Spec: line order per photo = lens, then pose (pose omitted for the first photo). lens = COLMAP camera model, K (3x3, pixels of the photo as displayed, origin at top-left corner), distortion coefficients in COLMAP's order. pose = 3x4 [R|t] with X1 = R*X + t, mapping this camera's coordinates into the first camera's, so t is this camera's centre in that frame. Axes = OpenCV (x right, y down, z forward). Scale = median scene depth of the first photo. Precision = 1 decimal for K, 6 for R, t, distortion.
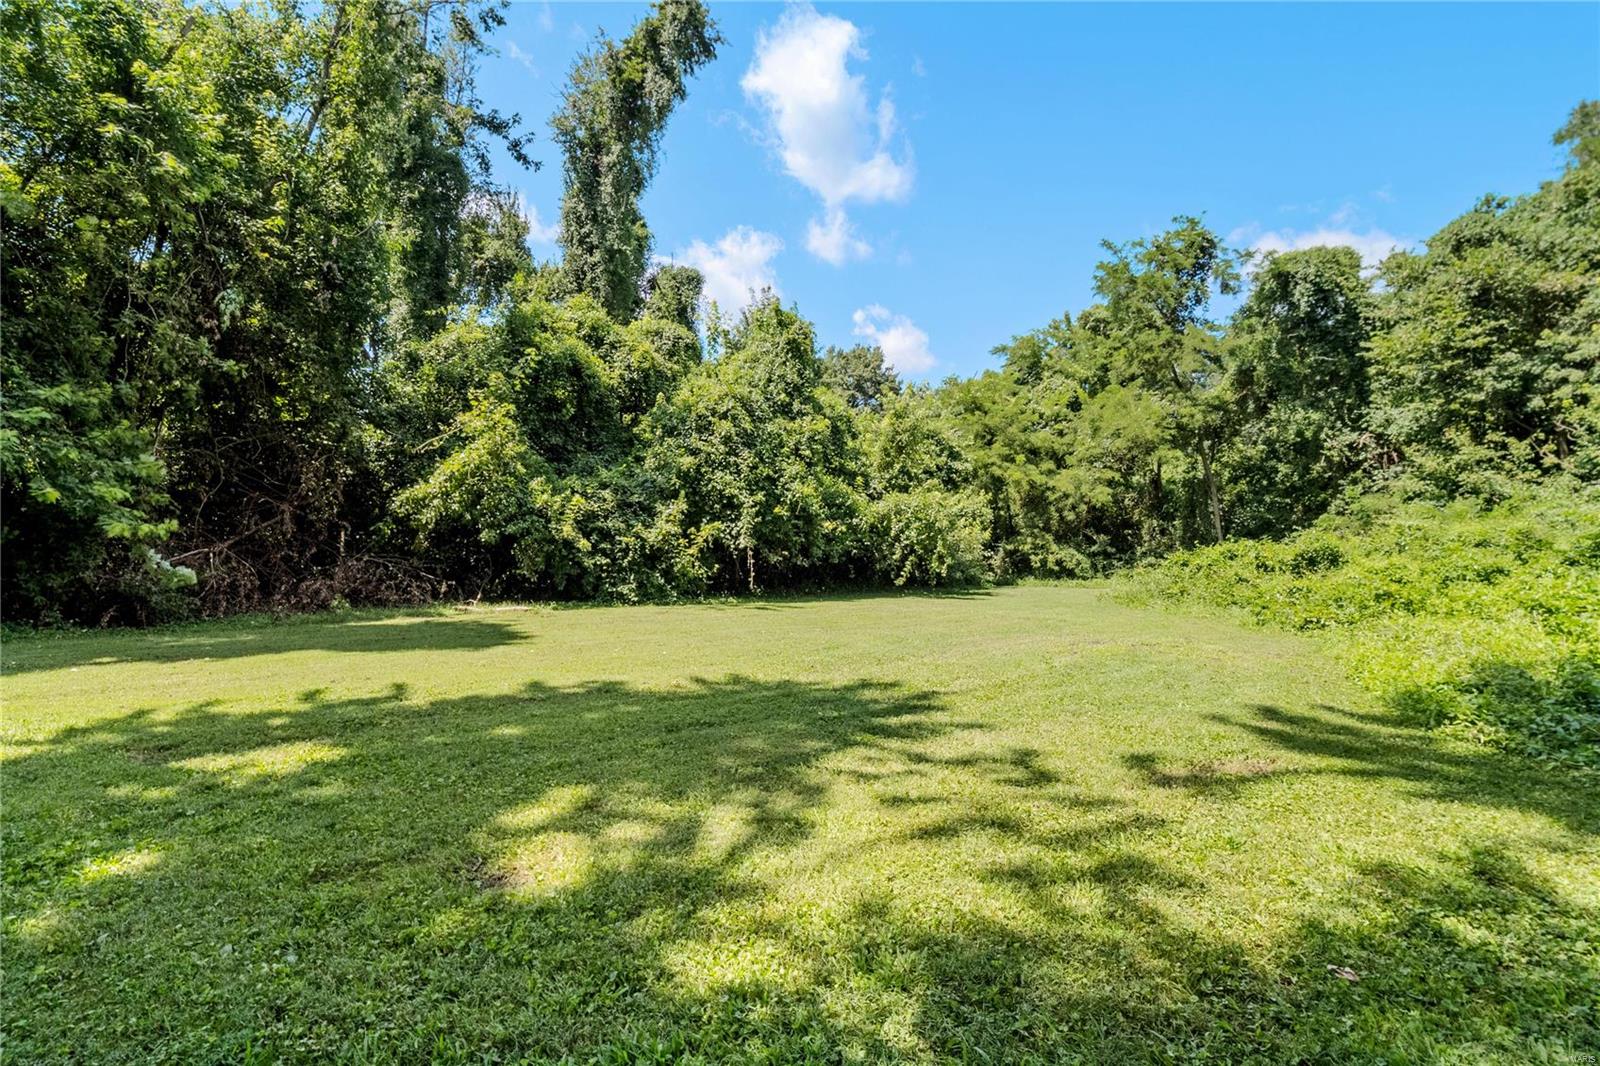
lens RADIAL K [[757.2, 0, 801.4], [0, 757.2, 539.3], [0, 0, 1]] dist [-0.004782, -0.000339]
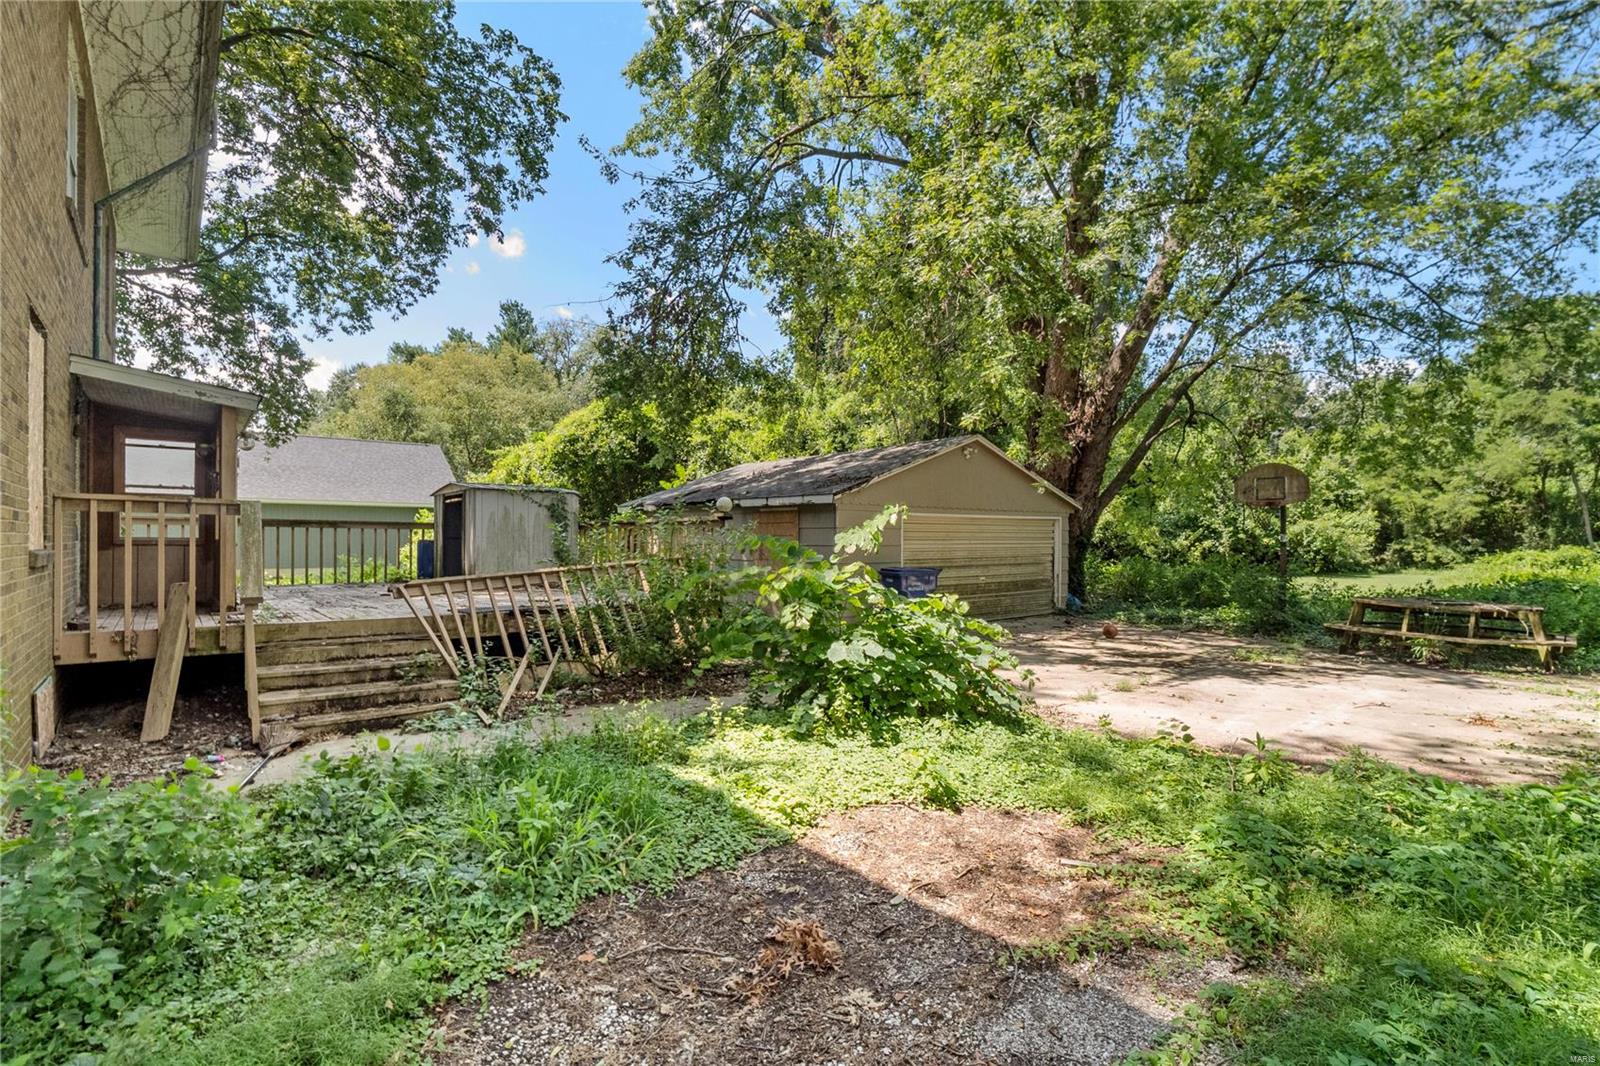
lens RADIAL K [[757.2, 0, 795.8], [0, 757.2, 534.3], [0, 0, 1]] dist [-0.004782, -0.000339]
pose [[0.894827, -0.002888, -0.446405, -0.117750], [0.008906, 0.999896, 0.011384, -0.043473], [0.446325, -0.014162, 0.894759, -0.867211]]
